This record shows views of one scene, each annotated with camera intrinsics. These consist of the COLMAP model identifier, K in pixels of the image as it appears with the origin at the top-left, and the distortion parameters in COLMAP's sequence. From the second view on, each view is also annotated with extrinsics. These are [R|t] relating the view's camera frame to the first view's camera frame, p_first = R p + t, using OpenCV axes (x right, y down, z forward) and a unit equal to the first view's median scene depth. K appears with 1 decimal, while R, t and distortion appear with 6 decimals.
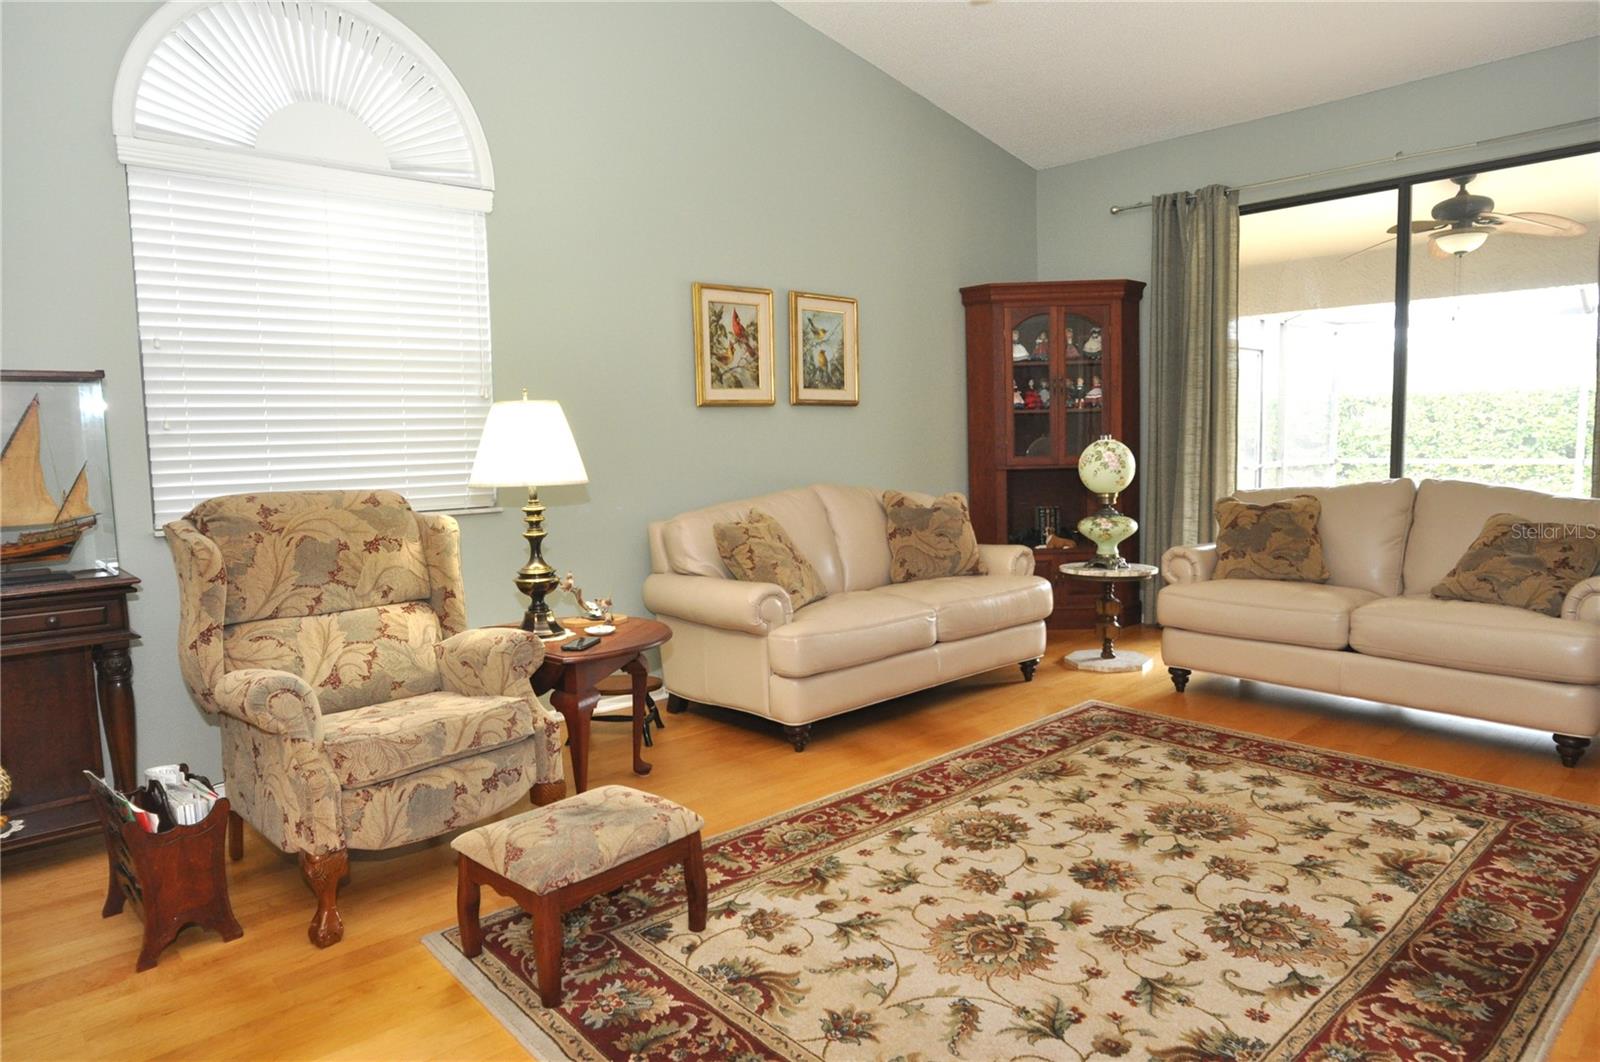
lens RADIAL K [[984.8, 0, 804.2], [0, 984.8, 533.7], [0, 0, 1]] dist [-0.065000, 0.036026]
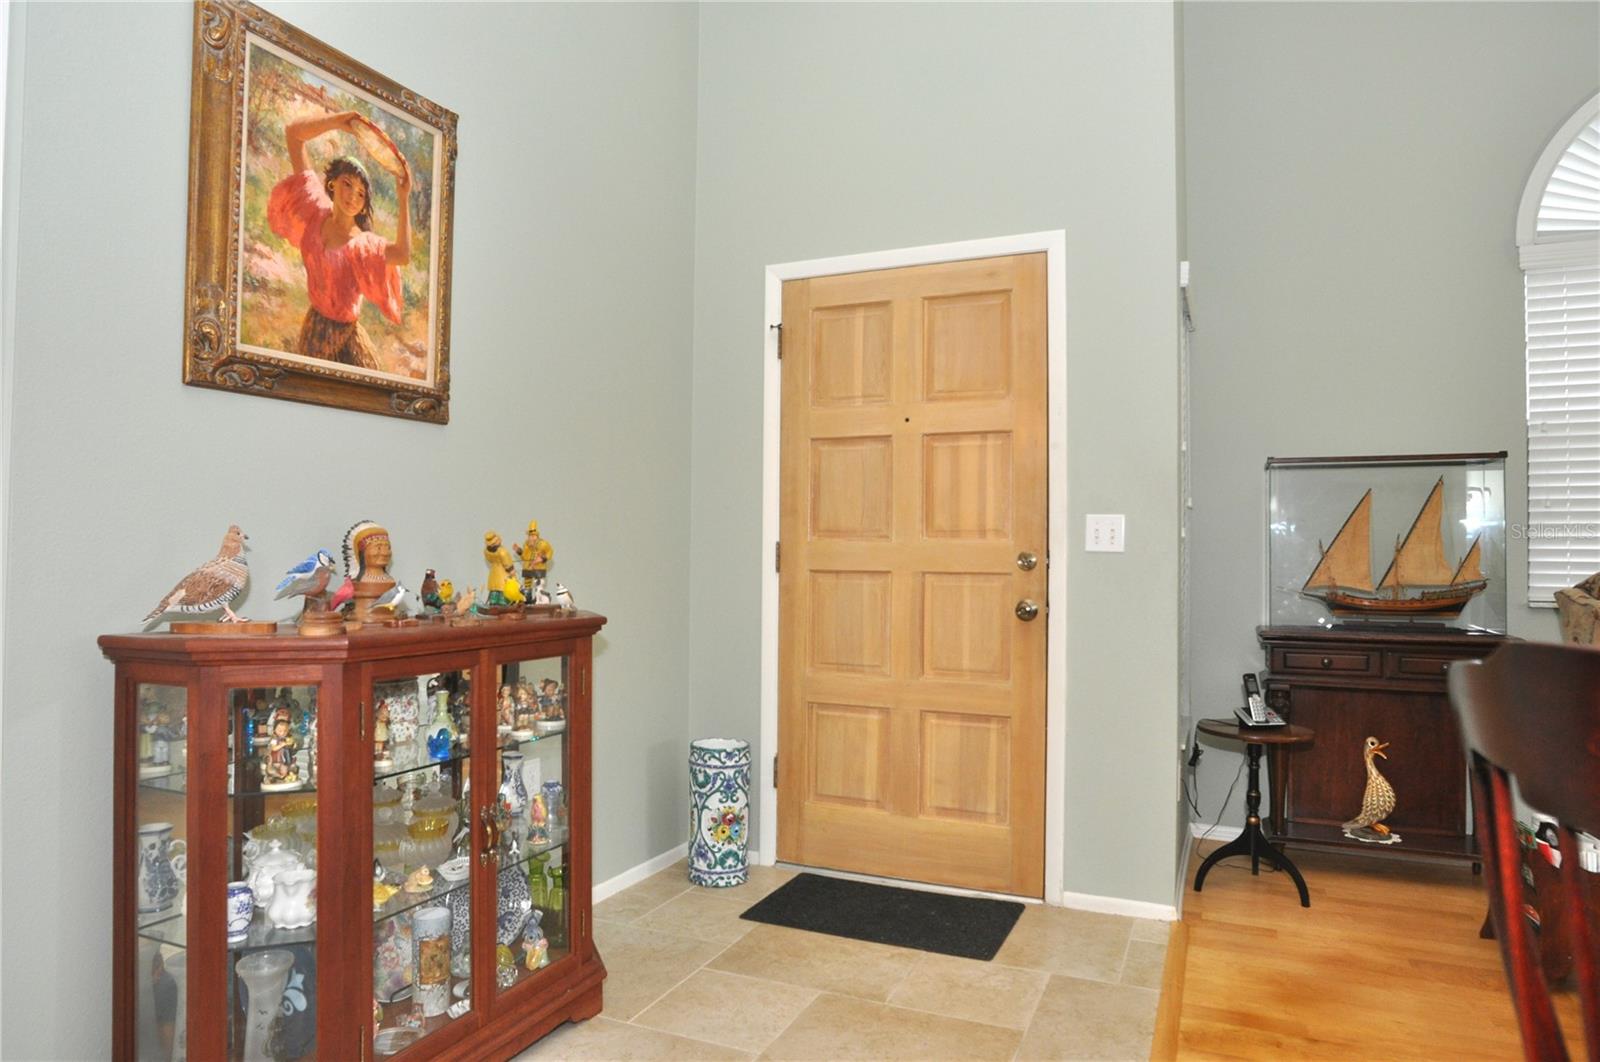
lens RADIAL K [[984.8, 0, 804.2], [0, 984.8, 533.7], [0, 0, 1]] dist [-0.065000, 0.036026]
pose [[0.410690, 0.000996, -0.911775, -0.036571], [-0.107560, 0.993070, -0.047364, 0.061612], [0.905409, 0.117523, 0.407951, -0.176677]]
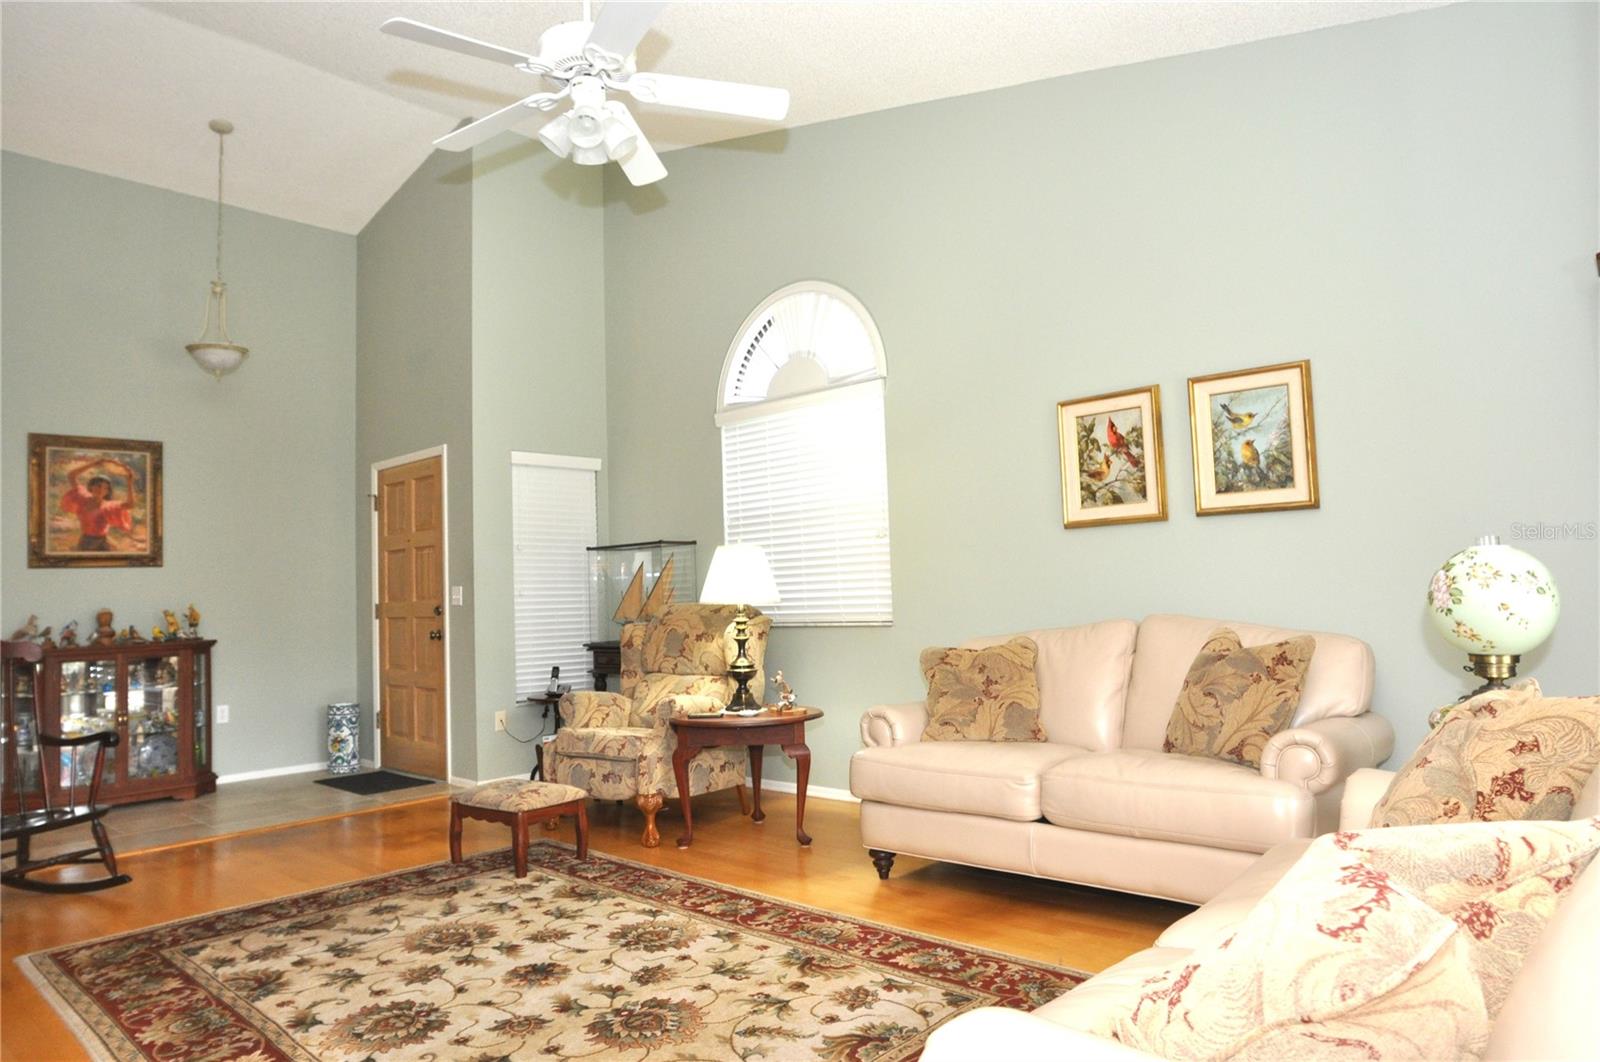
lens RADIAL K [[984.8, 0, 804.2], [0, 984.8, 533.7], [0, 0, 1]] dist [-0.065000, 0.036026]
pose [[0.101203, -0.045359, -0.993831, 1.187985], [-0.068260, 0.996289, -0.052422, -0.083750], [0.992521, 0.073144, 0.097732, 0.957262]]
